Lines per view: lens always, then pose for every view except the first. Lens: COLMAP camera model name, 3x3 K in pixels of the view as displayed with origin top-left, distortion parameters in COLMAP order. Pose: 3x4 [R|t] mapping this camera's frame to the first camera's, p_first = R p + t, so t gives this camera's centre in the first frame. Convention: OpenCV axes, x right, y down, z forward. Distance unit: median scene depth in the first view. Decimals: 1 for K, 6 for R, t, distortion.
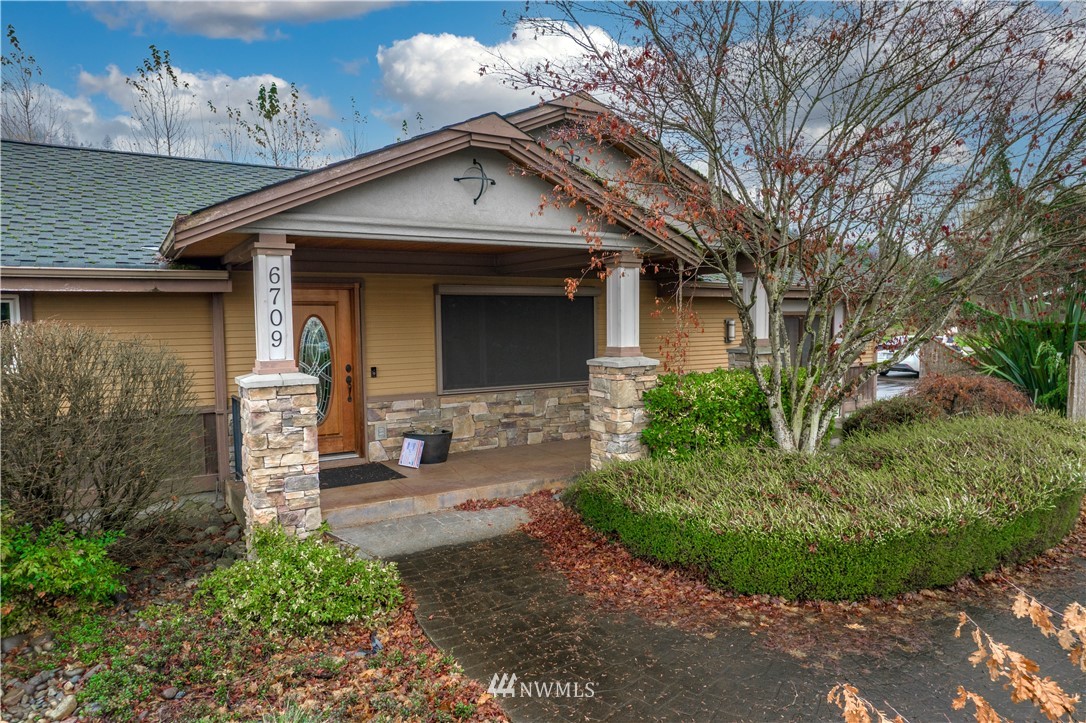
lens RADIAL K [[697.6, 0, 543.0], [0, 697.6, 361.5], [0, 0, 1]] dist [-0.055049, 0.001085]
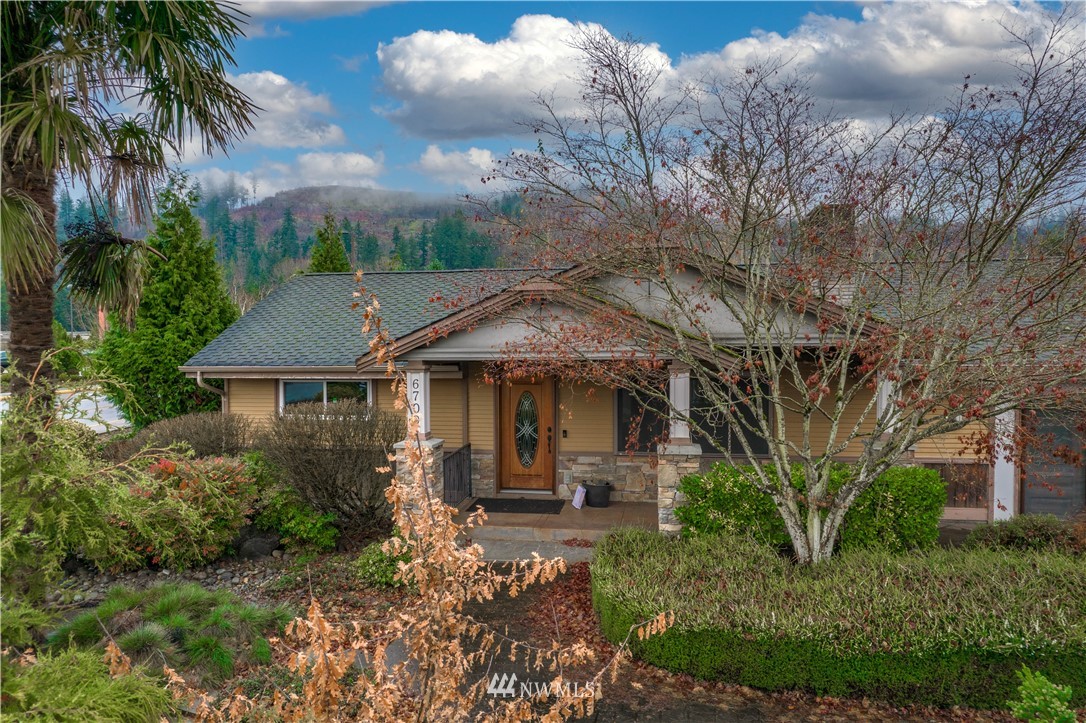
lens RADIAL K [[697.6, 0, 543.0], [0, 697.6, 361.5], [0, 0, 1]] dist [-0.055049, 0.001085]
pose [[0.748986, 0.024654, -0.662127, 0.737054], [-0.043389, 0.998988, -0.011885, -0.127223], [0.661163, 0.037631, 0.749298, -0.075540]]
